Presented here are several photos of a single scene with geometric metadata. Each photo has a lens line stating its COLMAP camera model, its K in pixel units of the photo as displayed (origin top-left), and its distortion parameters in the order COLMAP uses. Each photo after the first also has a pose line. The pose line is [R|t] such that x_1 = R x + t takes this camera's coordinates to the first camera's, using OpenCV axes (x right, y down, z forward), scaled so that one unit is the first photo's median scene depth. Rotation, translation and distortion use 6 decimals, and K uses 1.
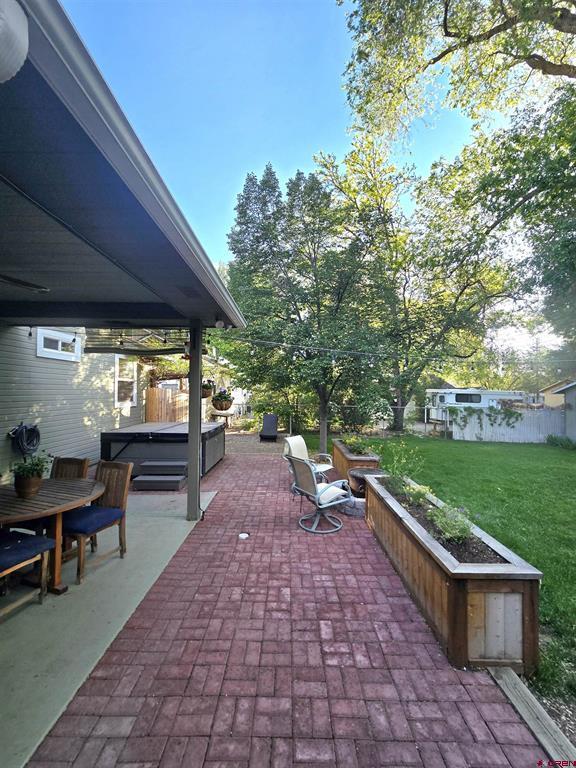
lens RADIAL K [[321.4, 0, 290.0], [0, 321.4, 384.2], [0, 0, 1]] dist [-0.000120, 0.001703]
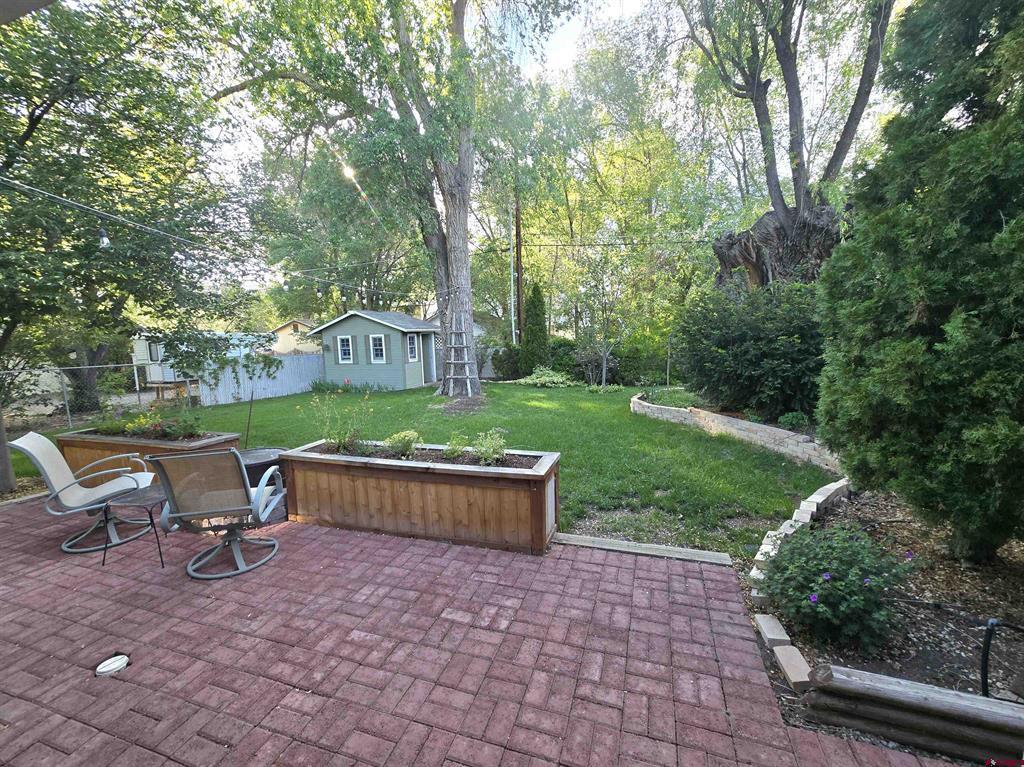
lens RADIAL K [[428.6, 0, 509.8], [0, 428.6, 391.6], [0, 0, 1]] dist [-0.000120, 0.001703]
pose [[0.321527, -0.149342, 0.935049, -0.636803], [0.015004, 0.988164, 0.152666, 0.061949], [-0.946781, -0.035057, 0.319962, 0.491165]]
